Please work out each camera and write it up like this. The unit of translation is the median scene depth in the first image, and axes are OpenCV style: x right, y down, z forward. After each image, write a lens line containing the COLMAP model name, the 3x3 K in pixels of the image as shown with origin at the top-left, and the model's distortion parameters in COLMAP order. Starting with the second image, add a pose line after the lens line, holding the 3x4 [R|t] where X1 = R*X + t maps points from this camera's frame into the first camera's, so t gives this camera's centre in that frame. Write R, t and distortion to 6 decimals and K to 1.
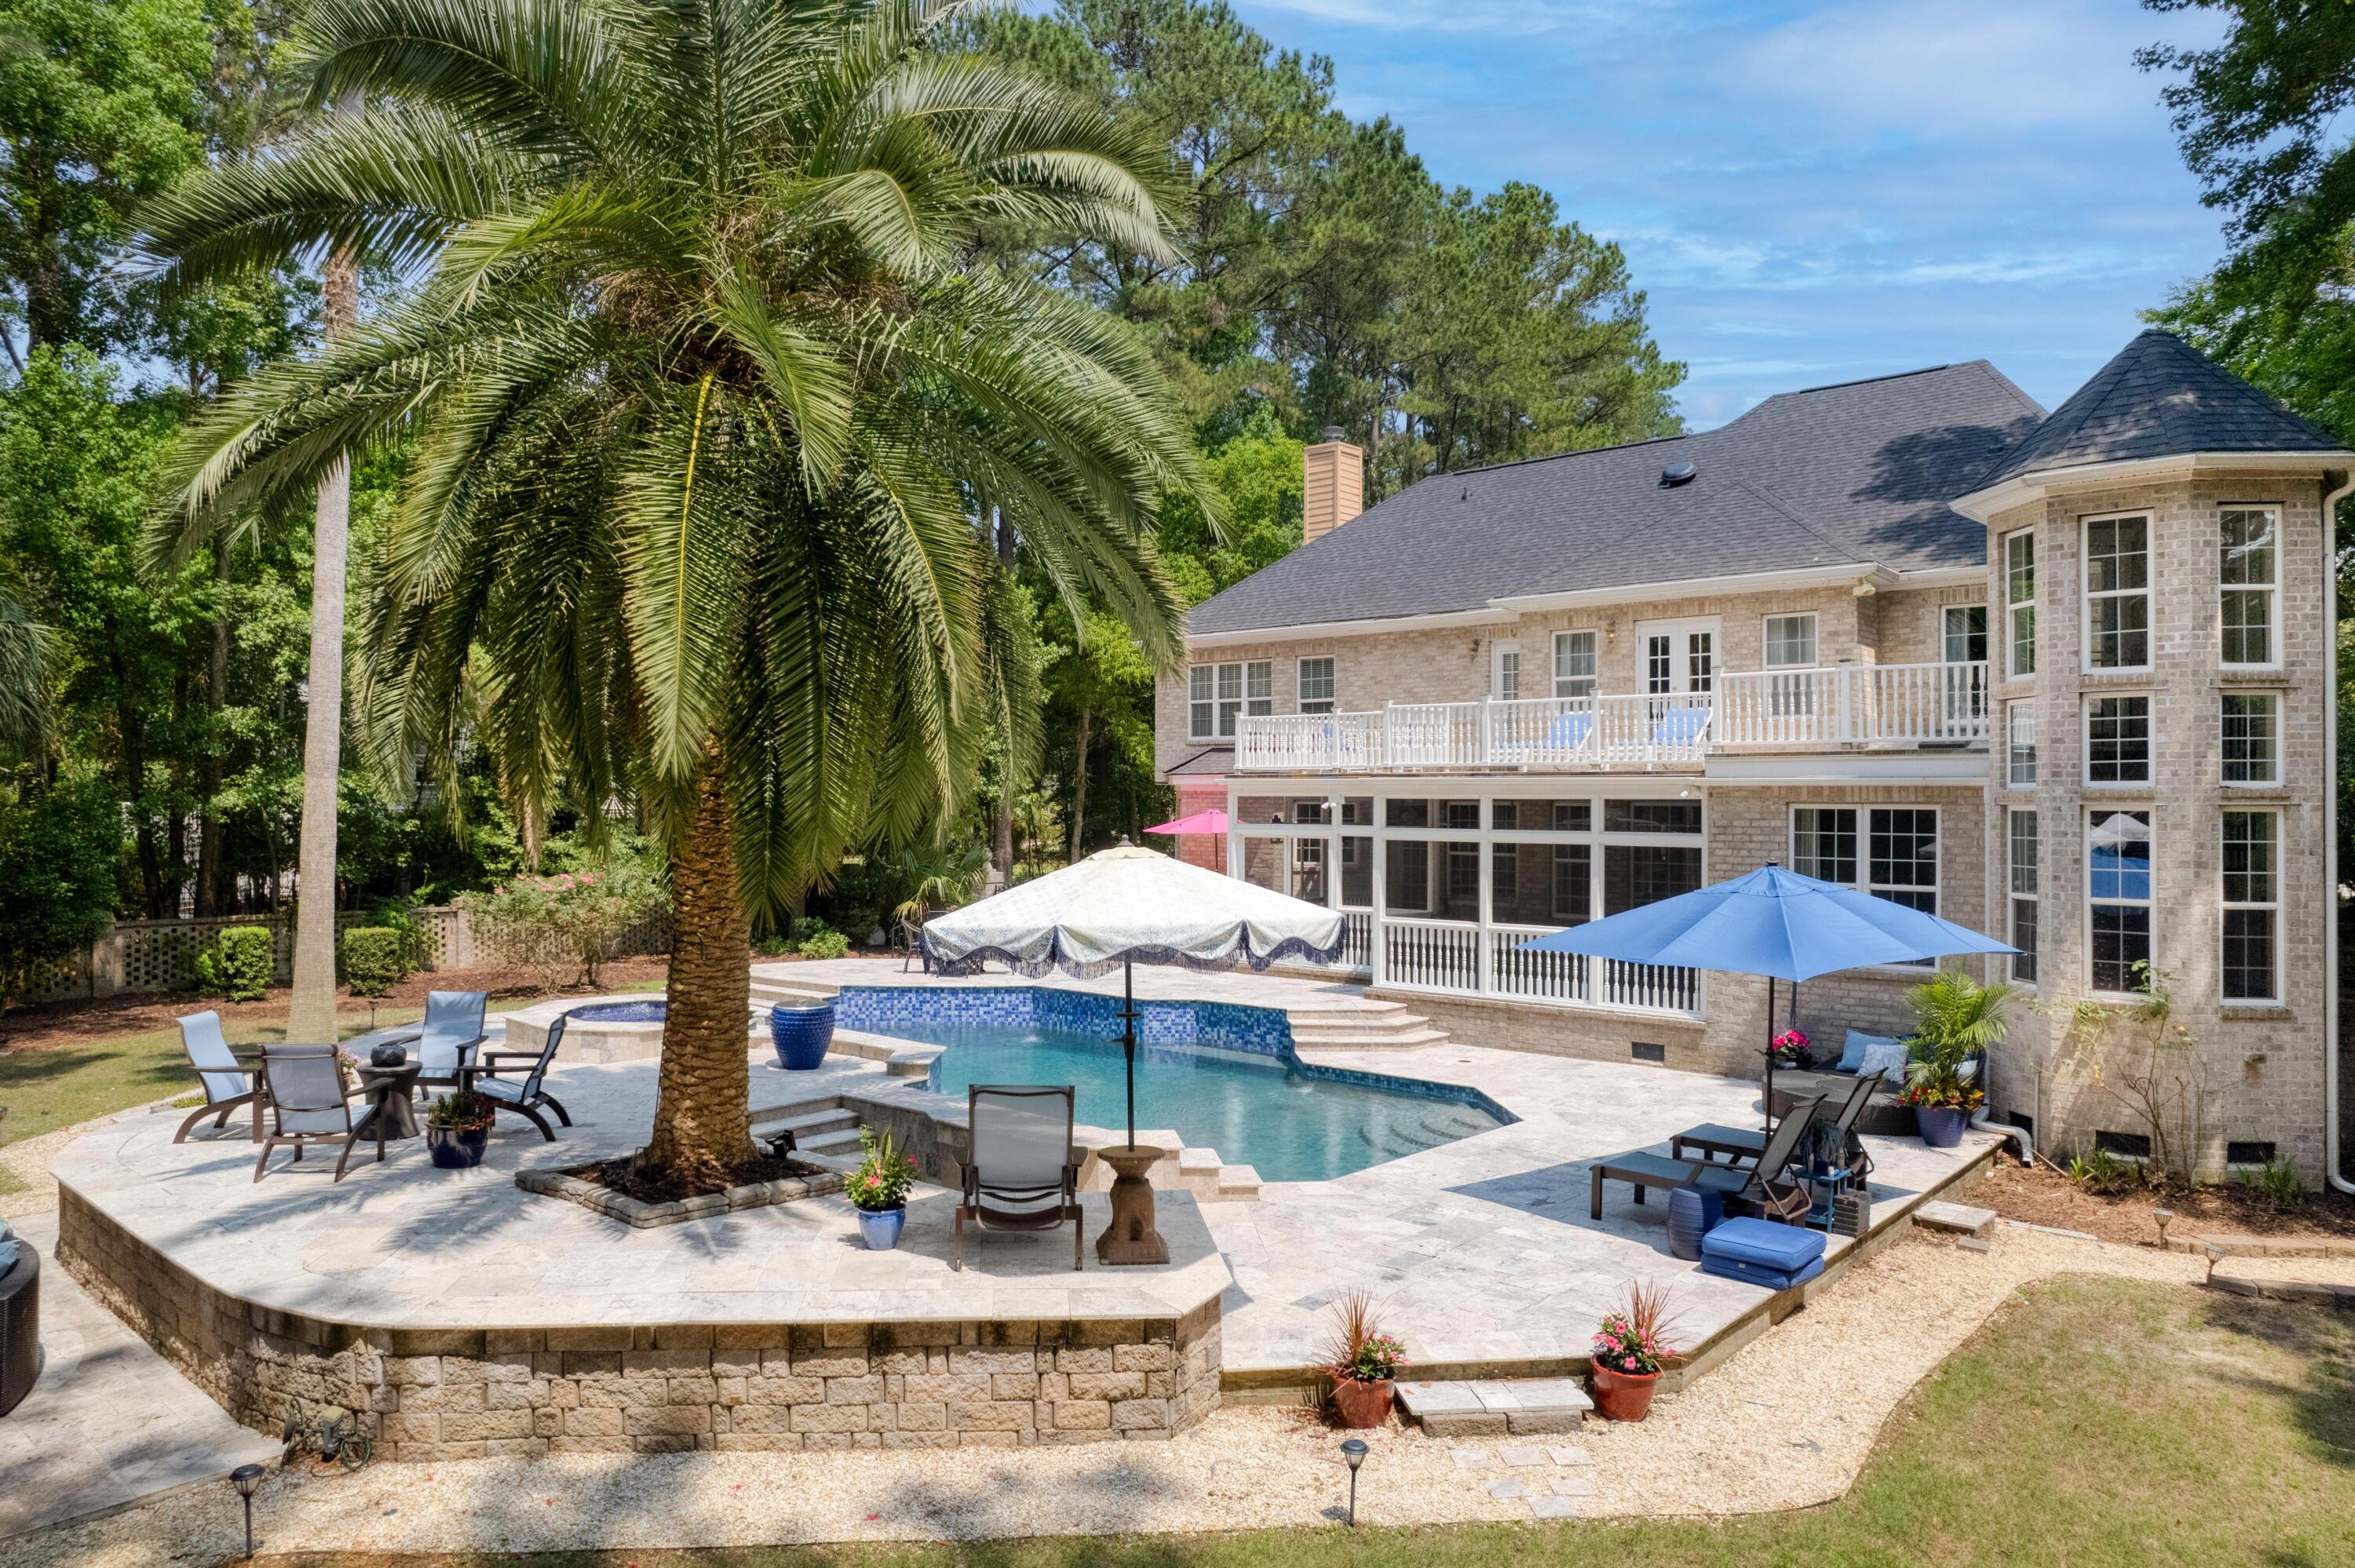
lens RADIAL K [[1518.5, 0, 1177.5], [0, 1518.5, 784.0], [0, 0, 1]] dist [-0.054485, -0.000387]
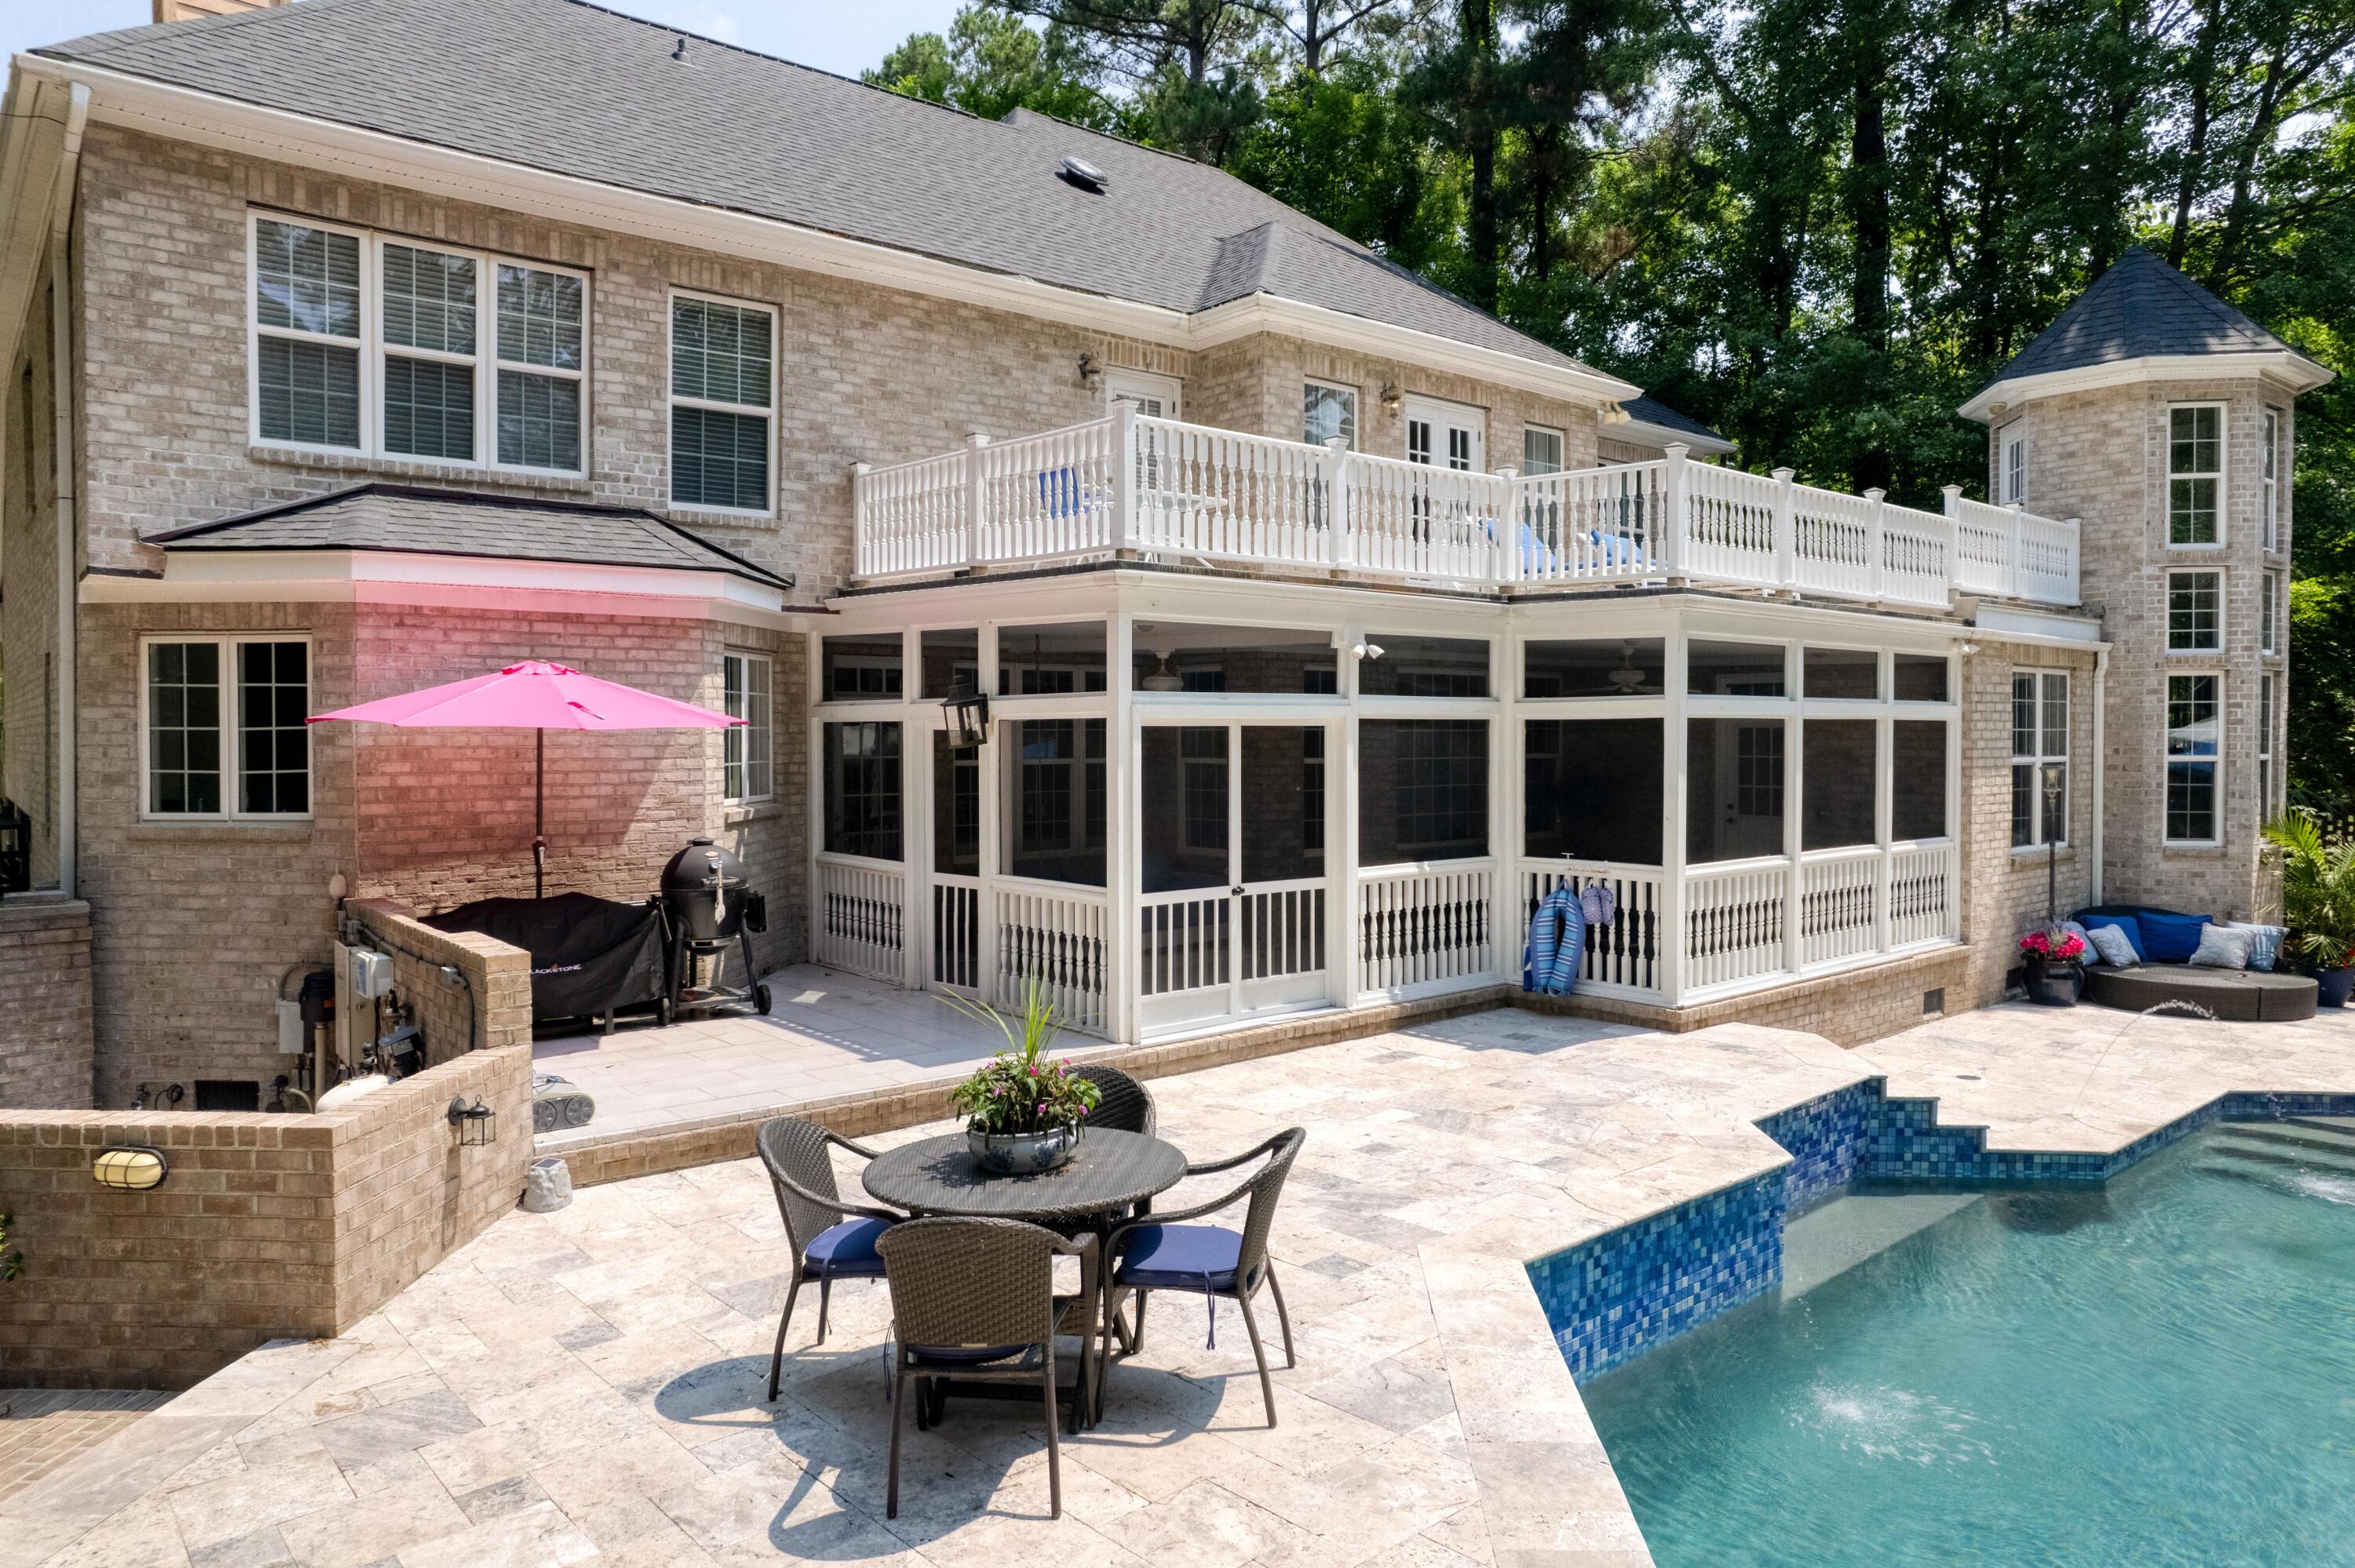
lens RADIAL K [[1501.6, 0, 1175.4], [0, 1501.6, 752.5], [0, 0, 1]] dist [-0.080714, 0.069379]
pose [[0.150324, -0.023916, 0.988348, -0.400321], [-0.010639, 0.999610, 0.025807, 0.037725], [-0.988580, -0.014394, 0.150011, 1.113376]]
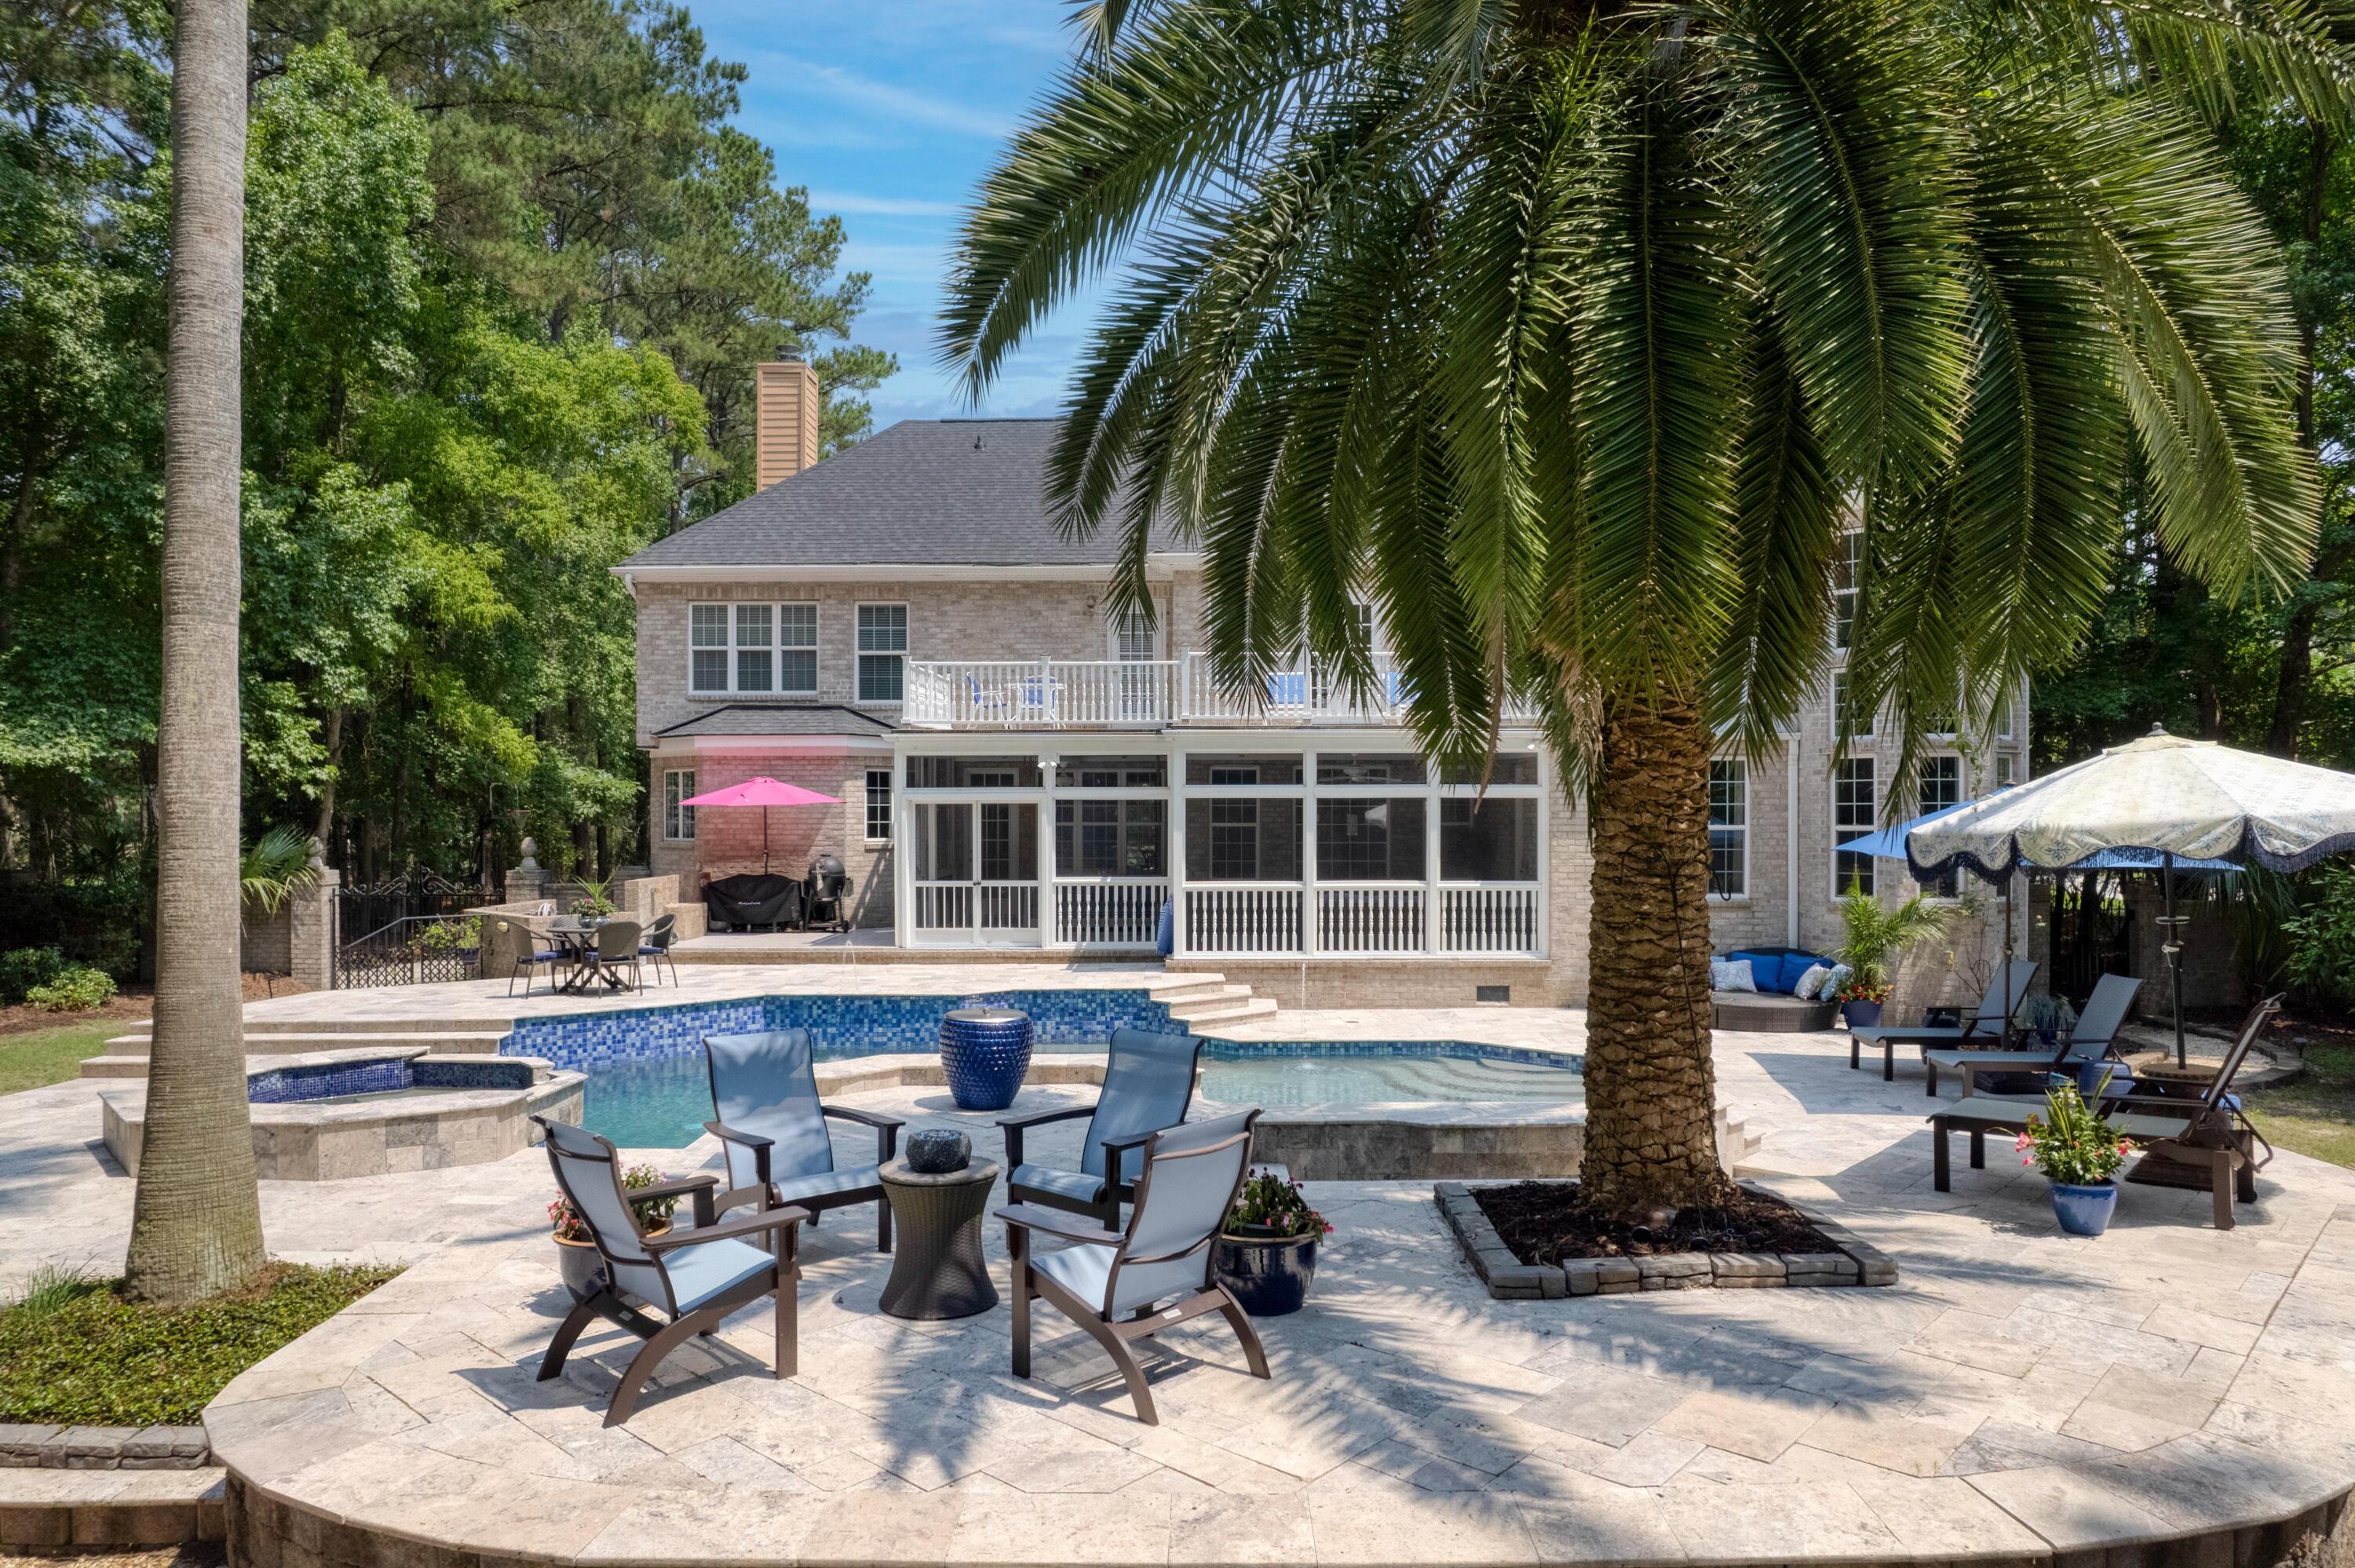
lens RADIAL K [[1502.1, 0, 1188.2], [0, 1502.1, 790.5], [0, 0, 1]] dist [-0.057050, 0.028561]
pose [[0.749533, 0.000058, 0.661967, -0.475239], [-0.001100, 0.999999, 0.001159, 0.031501], [-0.661967, -0.001597, 0.749532, 0.321179]]
